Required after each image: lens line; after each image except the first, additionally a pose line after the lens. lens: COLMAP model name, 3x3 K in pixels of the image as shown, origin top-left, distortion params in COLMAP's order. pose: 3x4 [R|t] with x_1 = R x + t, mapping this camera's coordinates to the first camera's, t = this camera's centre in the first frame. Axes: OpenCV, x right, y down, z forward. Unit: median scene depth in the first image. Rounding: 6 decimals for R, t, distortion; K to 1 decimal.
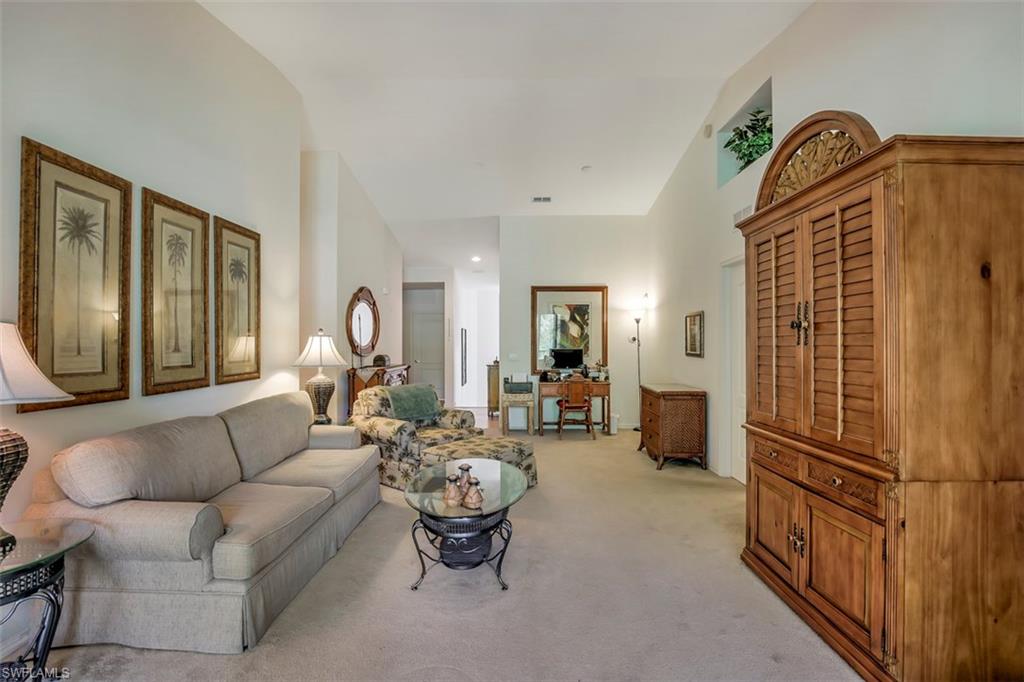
lens RADIAL K [[467.7, 0, 512.0], [0, 467.7, 341.0], [0, 0, 1]] dist [-0.028865, 0.000466]
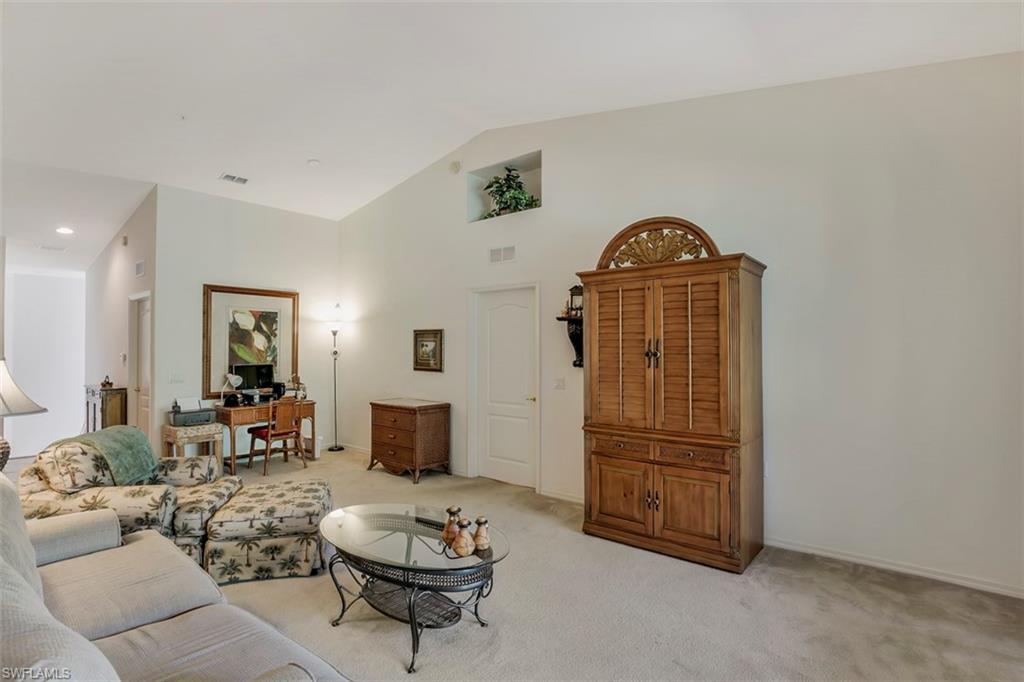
lens RADIAL K [[490.0, 0, 512.0], [0, 490.0, 341.0], [0, 0, 1]] dist [-0.026334, 0.000177]
pose [[0.644353, 0.012390, 0.764628, -0.419210], [-0.004340, 0.999912, -0.012546, -0.027007], [-0.764716, 0.004766, 0.644350, 0.162392]]
